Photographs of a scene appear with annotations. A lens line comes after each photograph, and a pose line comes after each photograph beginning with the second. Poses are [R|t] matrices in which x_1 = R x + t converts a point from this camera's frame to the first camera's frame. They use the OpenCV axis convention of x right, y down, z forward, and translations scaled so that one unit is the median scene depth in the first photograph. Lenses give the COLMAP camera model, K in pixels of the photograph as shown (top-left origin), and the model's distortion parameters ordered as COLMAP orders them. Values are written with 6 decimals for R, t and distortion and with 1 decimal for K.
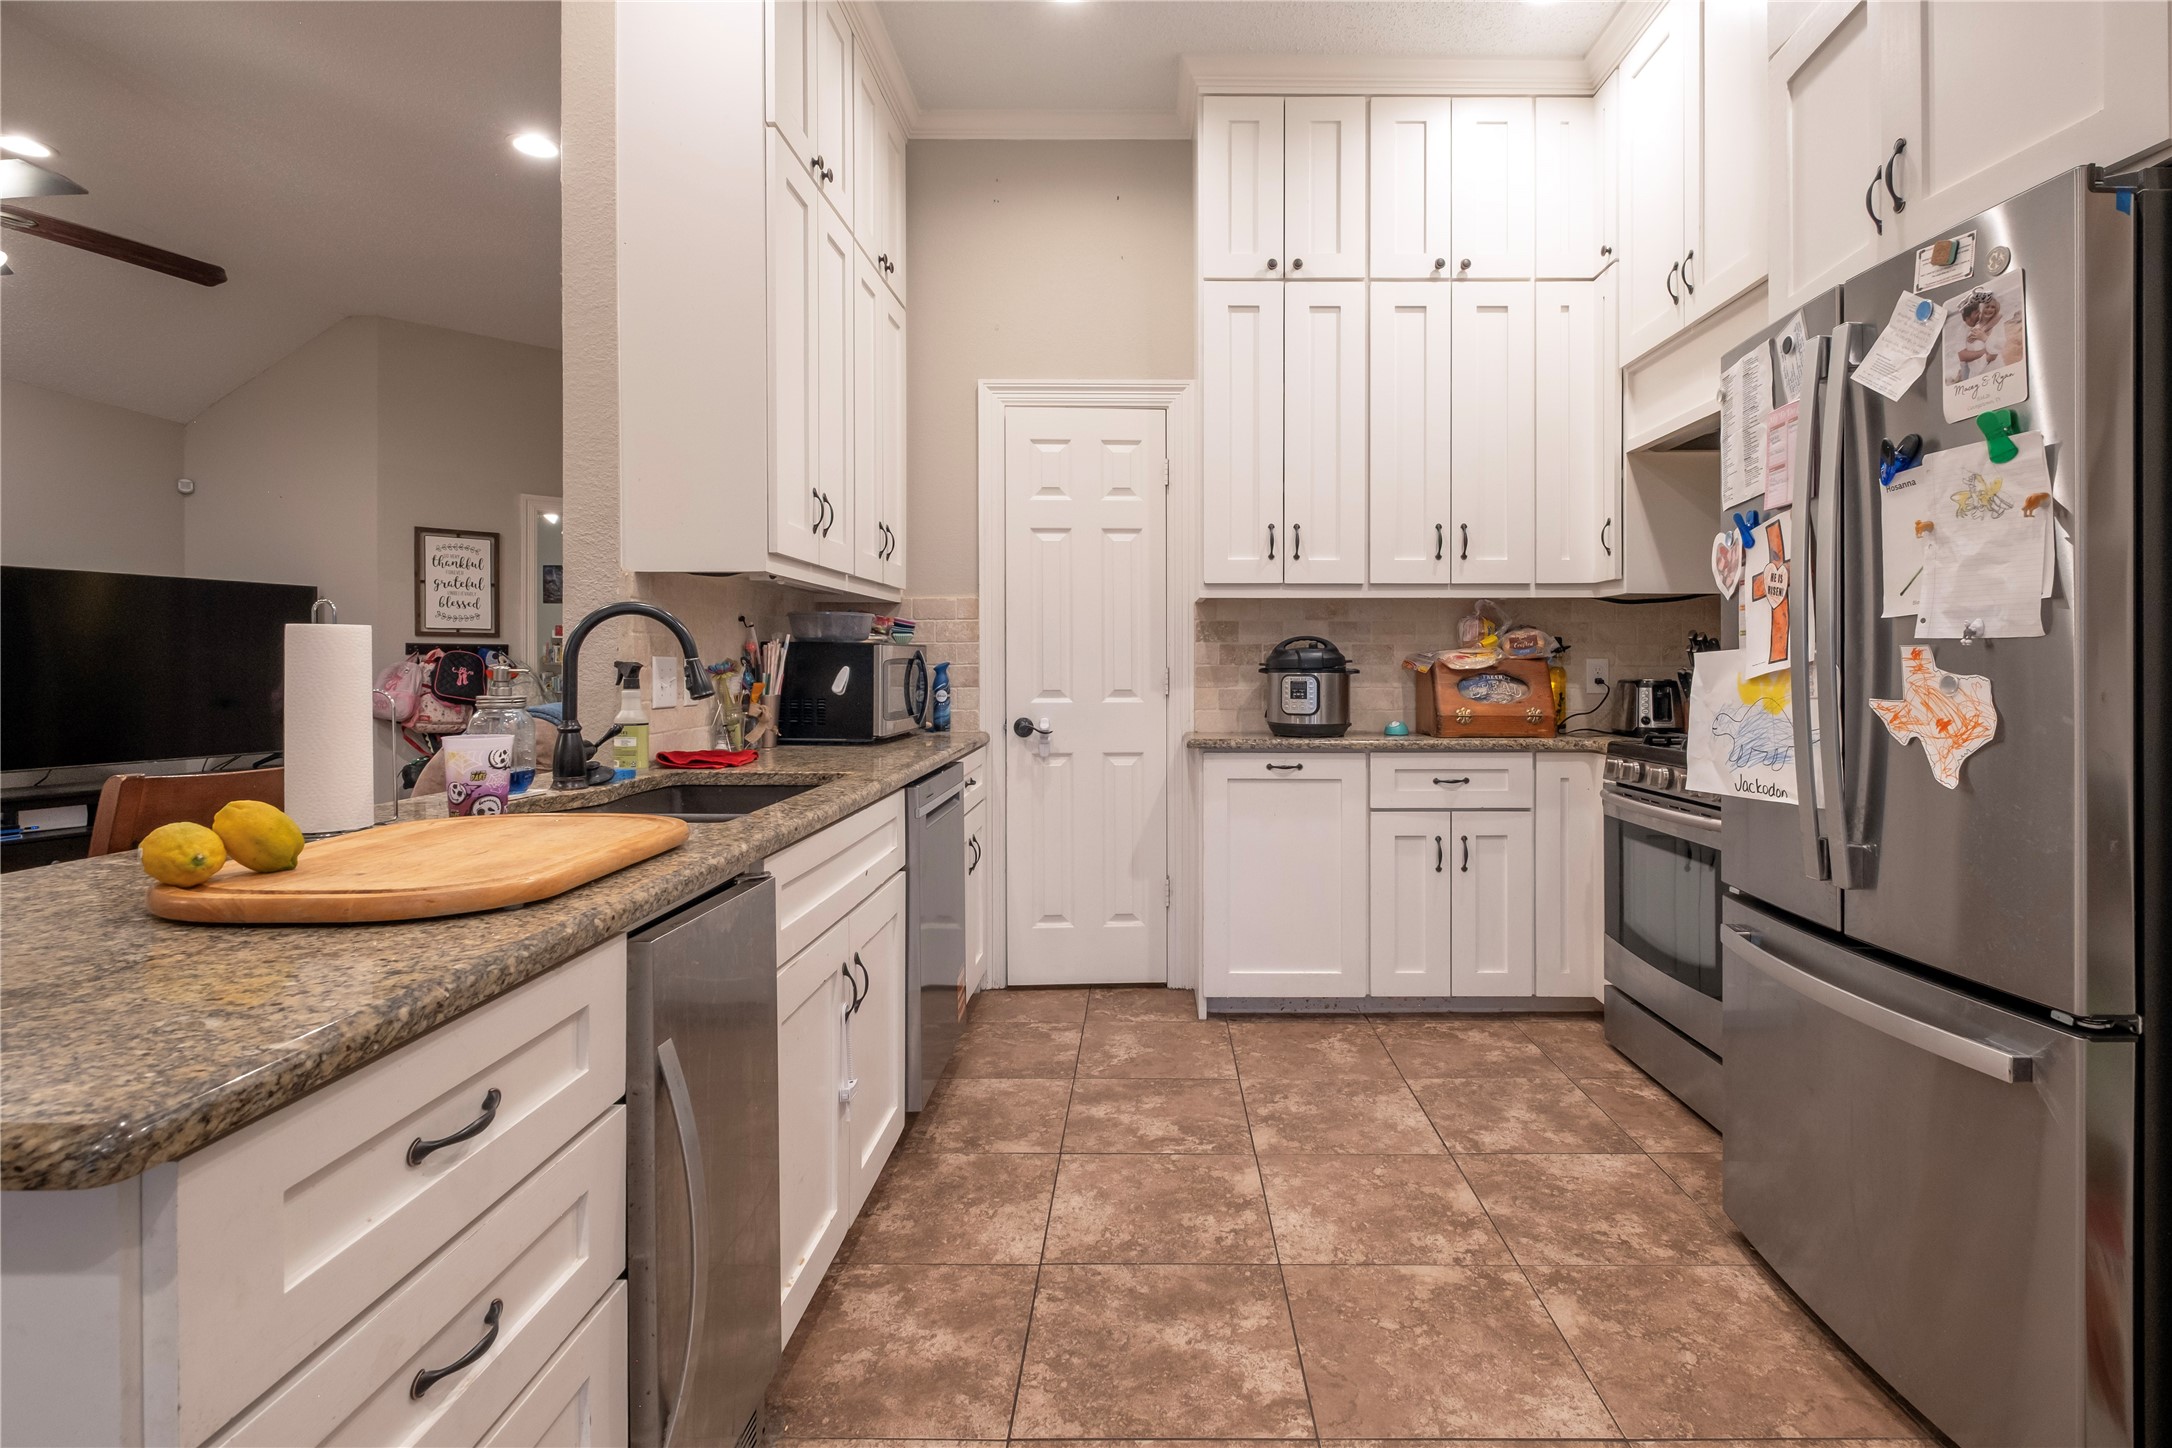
lens RADIAL K [[1013.9, 0, 1085.8], [0, 1013.9, 663.4], [0, 0, 1]] dist [-0.010962, -0.000927]
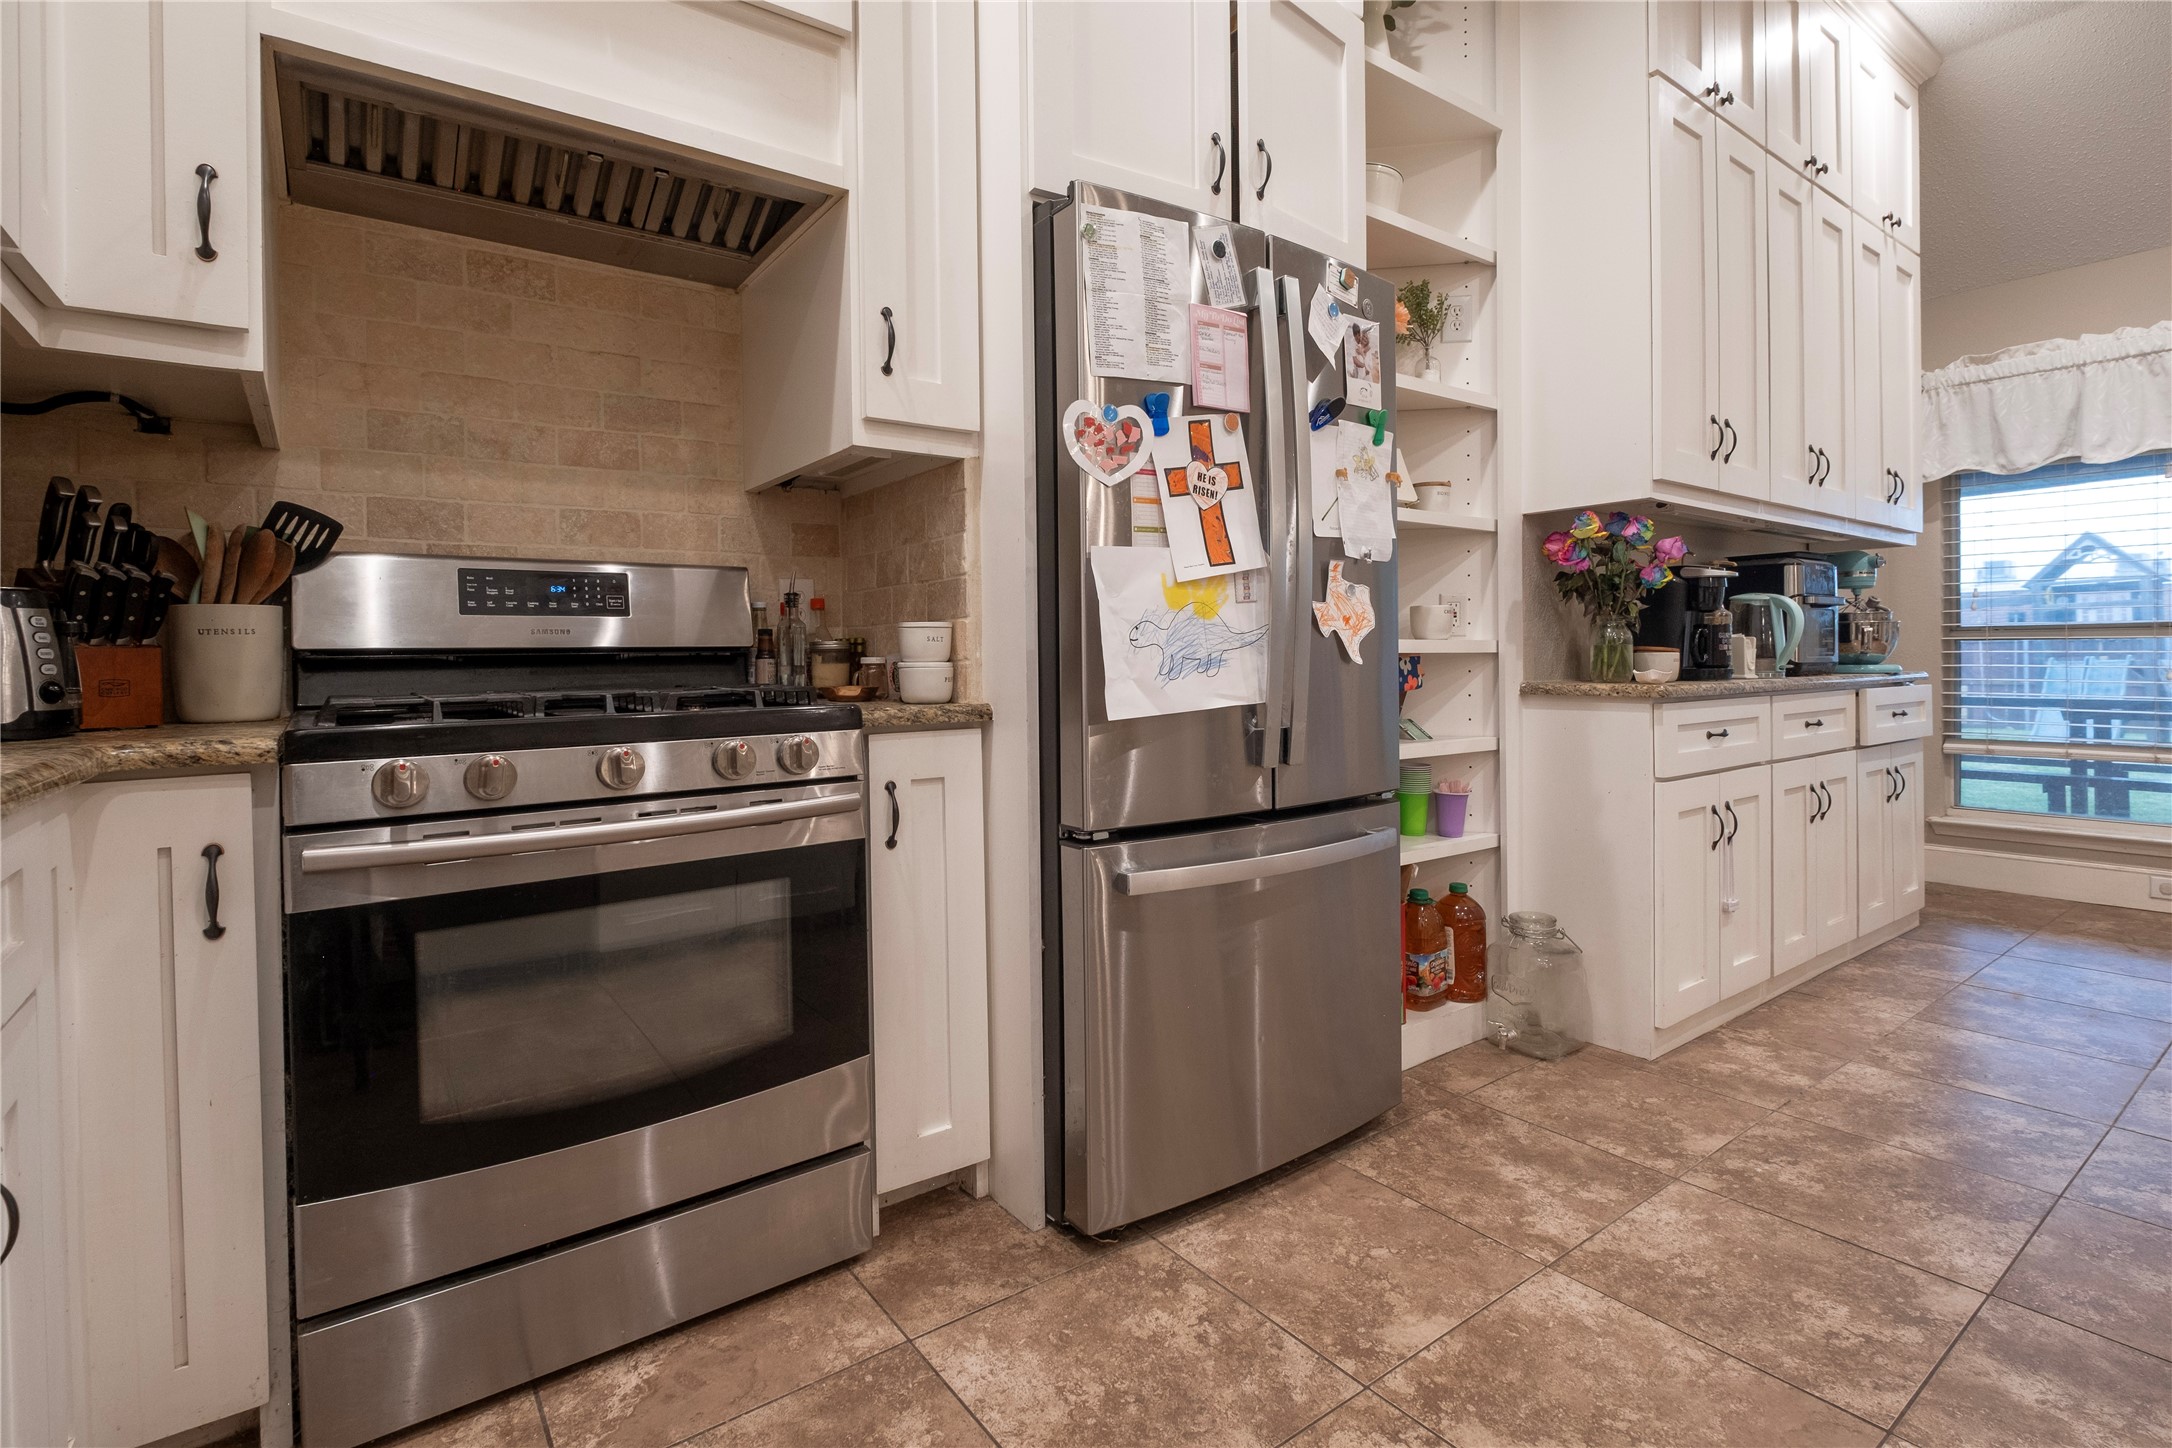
lens RADIAL K [[1013.9, 0, 1085.8], [0, 1013.9, 663.4], [0, 0, 1]] dist [-0.010962, -0.000927]
pose [[-0.635711, 0.004412, 0.771914, 0.006102], [0.012081, 0.999918, 0.004234, 0.087994], [-0.771832, 0.012017, -0.635712, 1.716532]]
